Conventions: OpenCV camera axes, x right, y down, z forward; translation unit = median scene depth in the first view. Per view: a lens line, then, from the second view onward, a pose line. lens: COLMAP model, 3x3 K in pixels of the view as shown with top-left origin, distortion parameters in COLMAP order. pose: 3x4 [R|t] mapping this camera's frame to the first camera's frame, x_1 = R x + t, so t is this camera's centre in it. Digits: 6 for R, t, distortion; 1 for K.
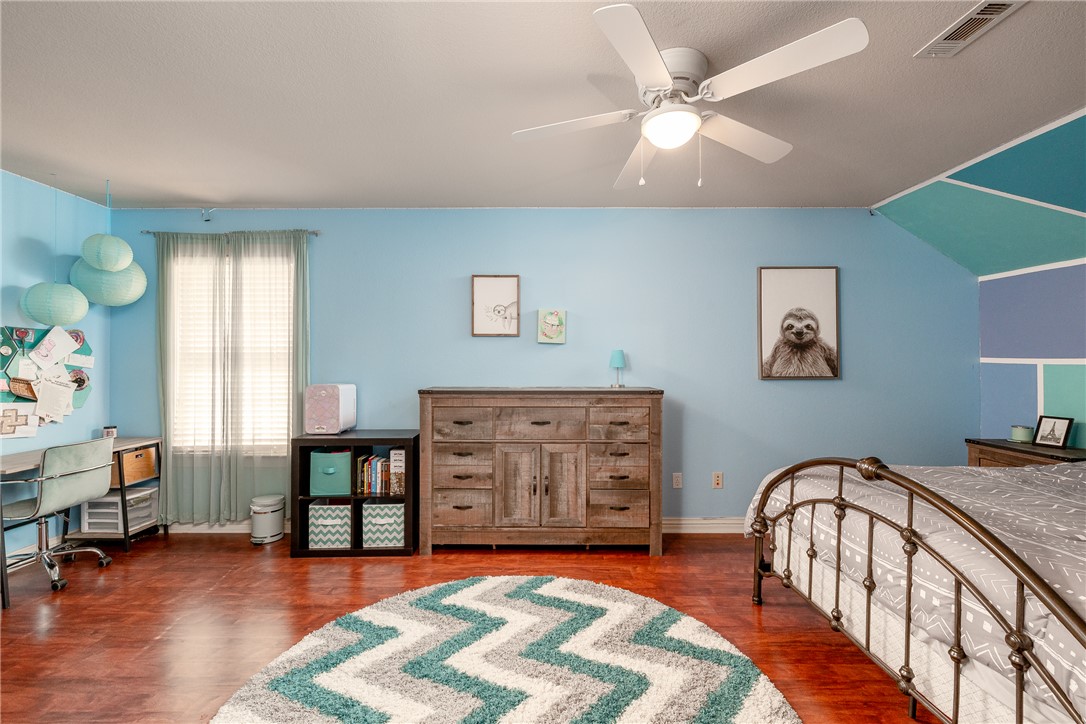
lens RADIAL K [[462.7, 0, 536.8], [0, 462.7, 359.3], [0, 0, 1]] dist [0.002616, -0.000956]
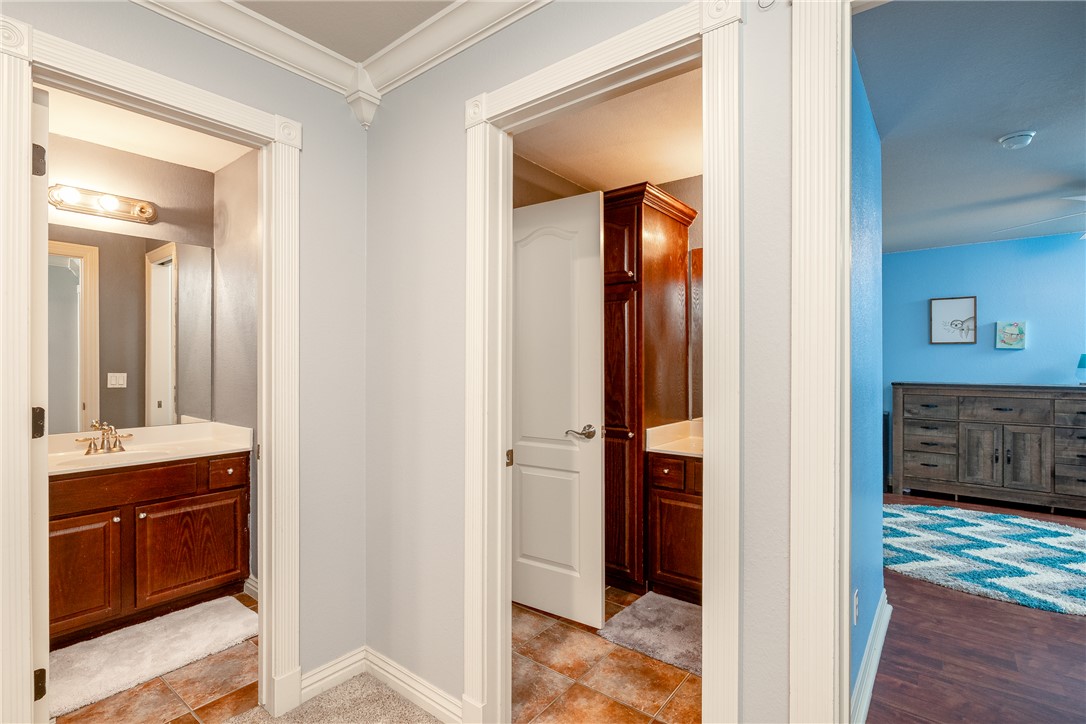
lens RADIAL K [[498.5, 0, 545.2], [0, 498.5, 361.1], [0, 0, 1]] dist [-0.002714, 0.000562]
pose [[0.782460, -0.001271, -0.622700, -0.130530], [0.003535, 0.999991, 0.002402, -0.009987], [0.622691, -0.004081, 0.782457, -0.944976]]
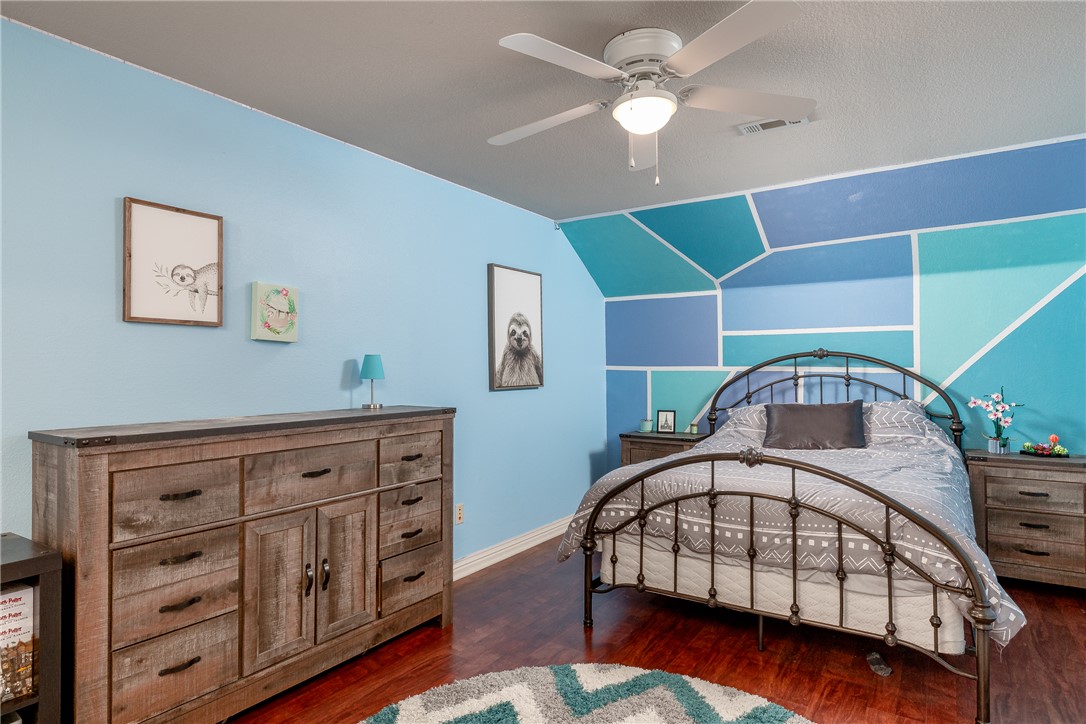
lens RADIAL K [[604.7, 0, 541.4], [0, 604.7, 359.0], [0, 0, 1]] dist [-0.004726, -0.000386]
pose [[0.551547, 0.010004, 0.834084, -0.489791], [0.001712, 0.999912, -0.013125, -0.000584], [-0.834142, 0.008667, 0.551481, 0.317888]]
